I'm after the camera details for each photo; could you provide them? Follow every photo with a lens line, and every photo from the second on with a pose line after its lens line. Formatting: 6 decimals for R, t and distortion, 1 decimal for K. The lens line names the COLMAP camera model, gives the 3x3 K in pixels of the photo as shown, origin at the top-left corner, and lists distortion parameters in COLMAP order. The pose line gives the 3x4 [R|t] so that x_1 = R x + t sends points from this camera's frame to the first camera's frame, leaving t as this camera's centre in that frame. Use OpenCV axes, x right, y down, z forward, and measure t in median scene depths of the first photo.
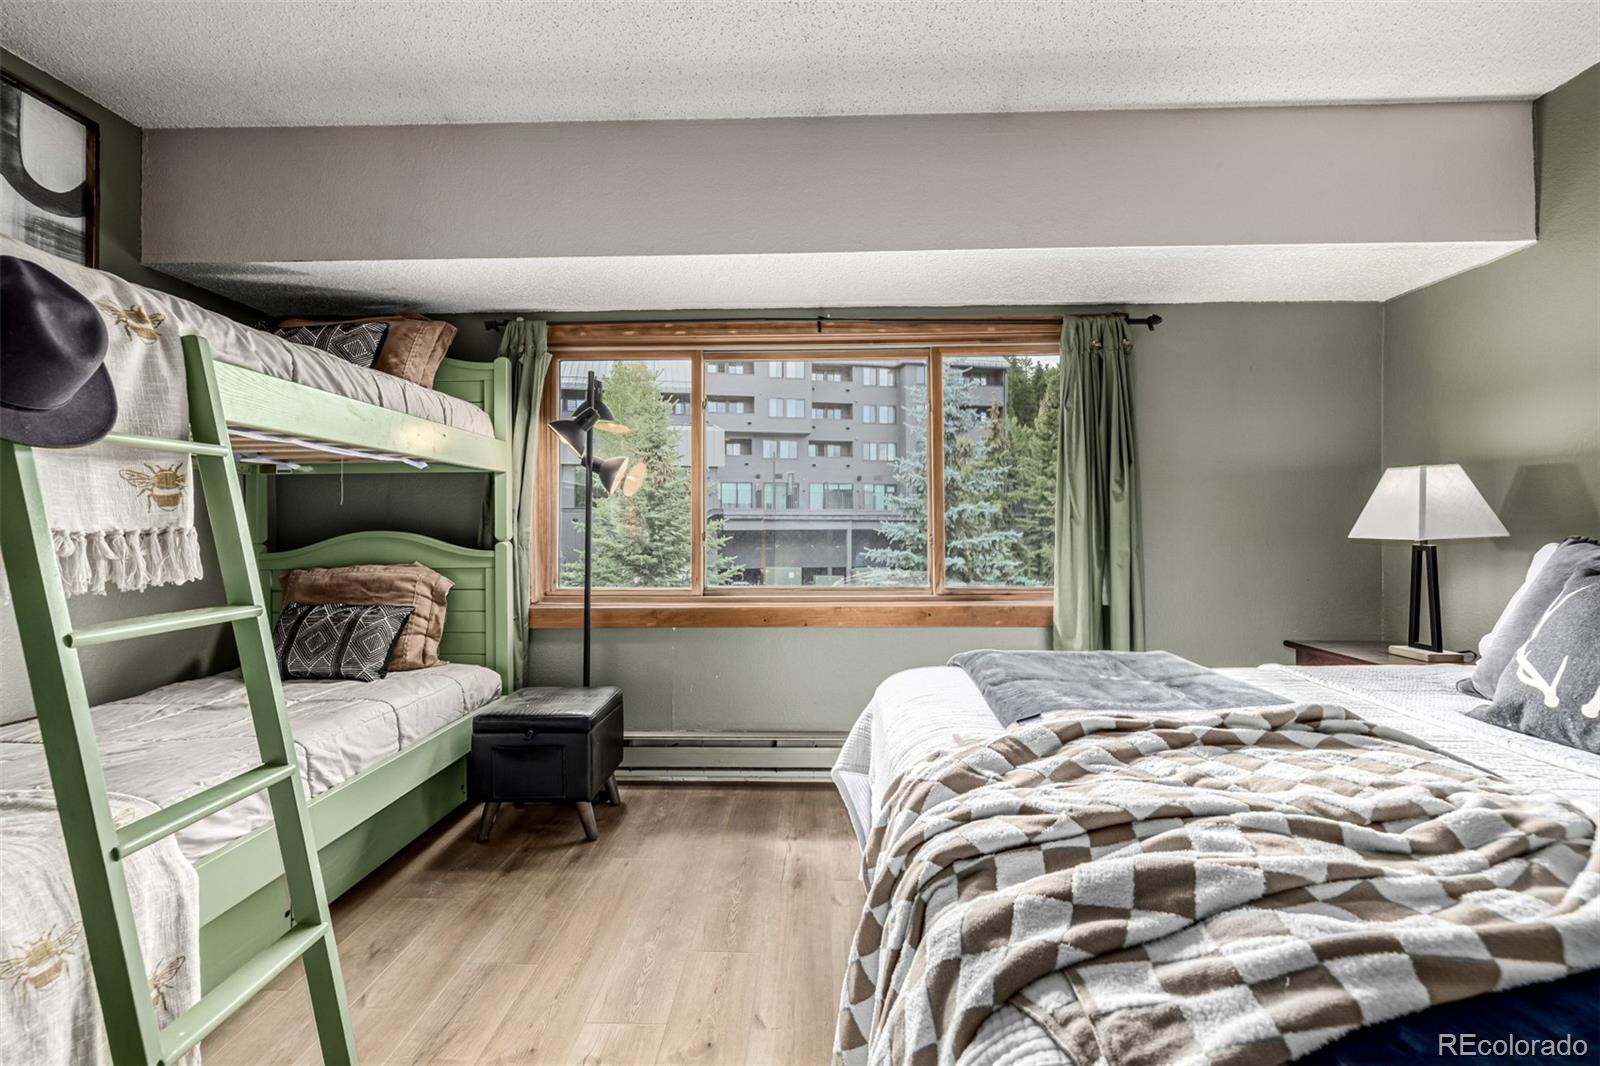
lens RADIAL K [[676.6, 0, 794.6], [0, 676.6, 525.2], [0, 0, 1]] dist [0.000365, -0.000116]
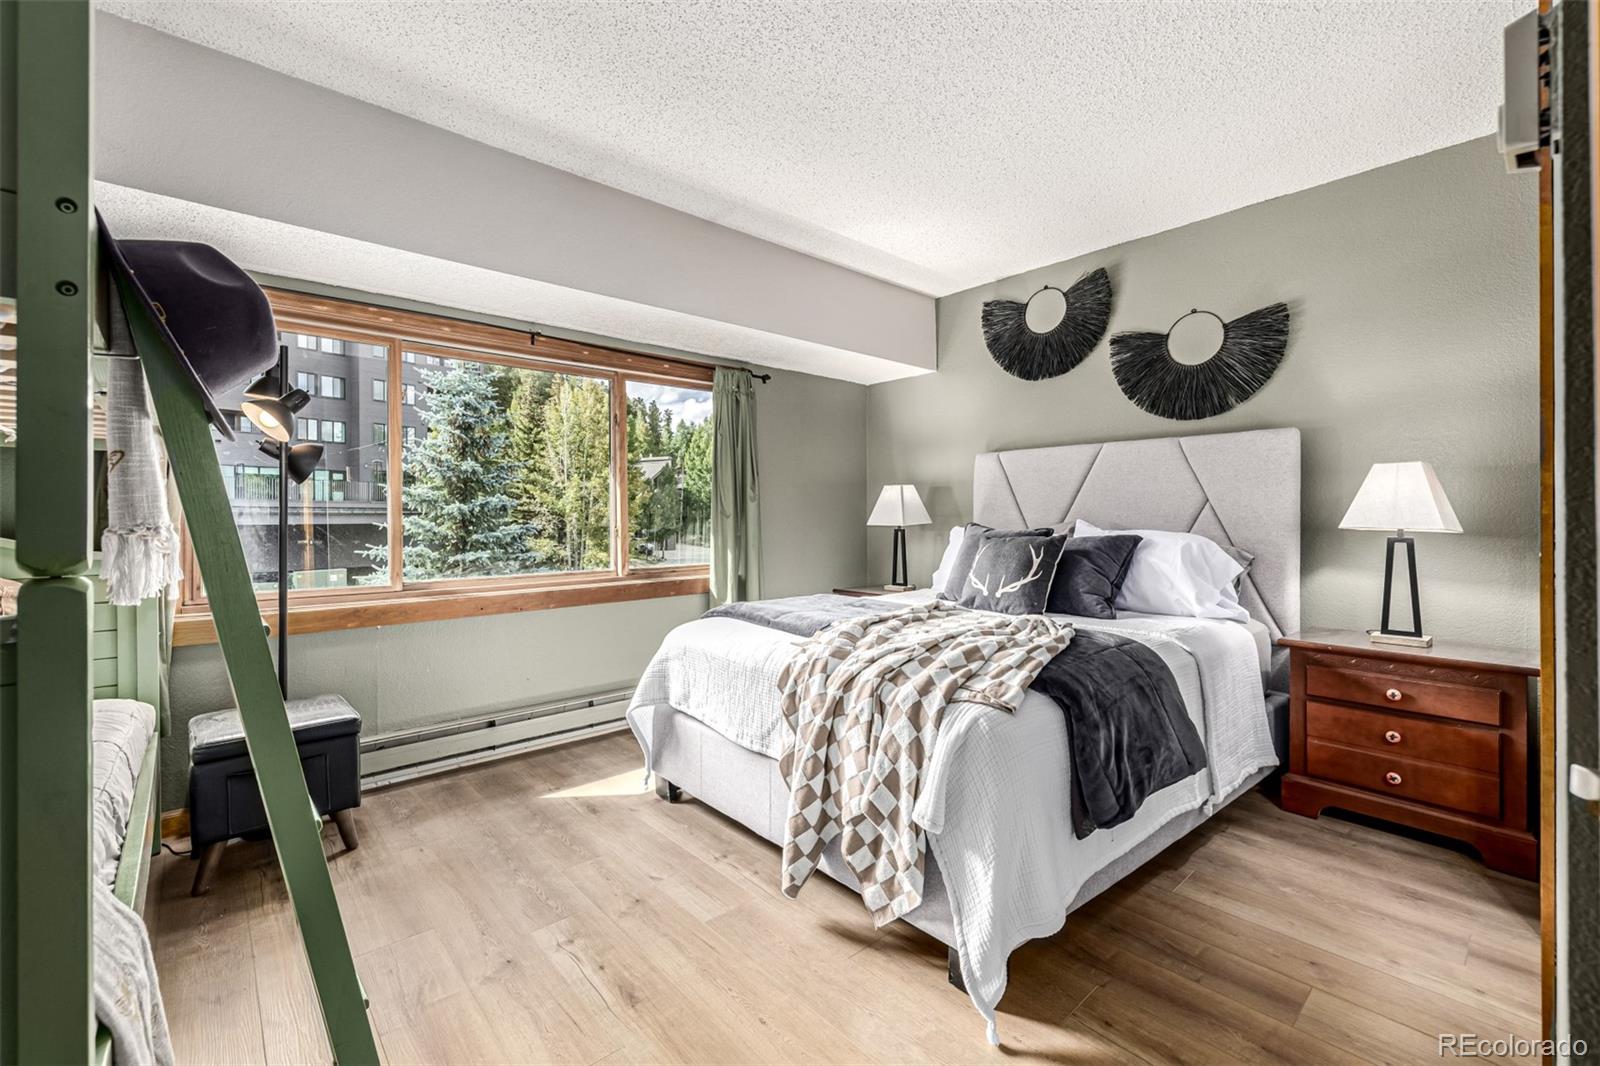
lens RADIAL K [[676.6, 0, 799.2], [0, 676.6, 521.1], [0, 0, 1]] dist [0.000365, -0.000116]
pose [[0.722462, -0.005397, 0.691389, -0.521470], [0.002515, 0.999983, 0.005178, -0.000498], [-0.691406, -0.002002, 0.722464, -0.129957]]
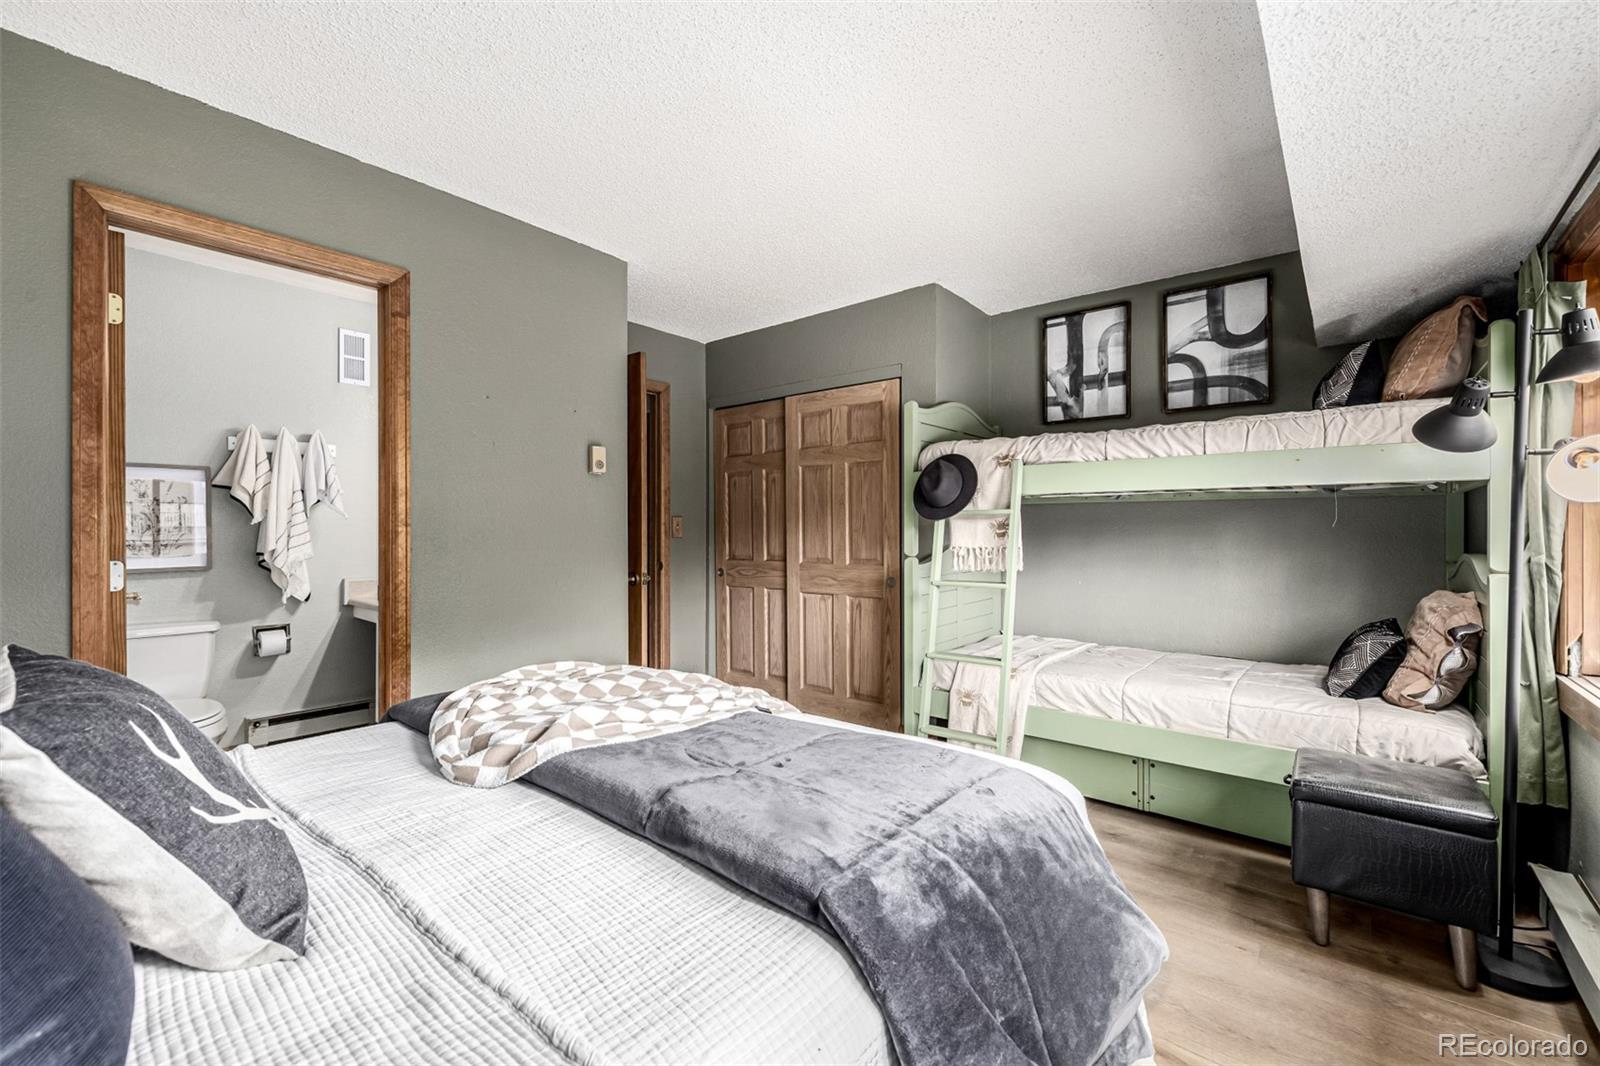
lens RADIAL K [[676.6, 0, 807.3], [0, 676.6, 527.2], [0, 0, 1]] dist [0.000365, -0.000116]
pose [[-0.608562, 0.004004, -0.793496, 0.738100], [0.005305, 0.999985, 0.000977, -0.037661], [0.793488, -0.003614, -0.608575, 1.044953]]
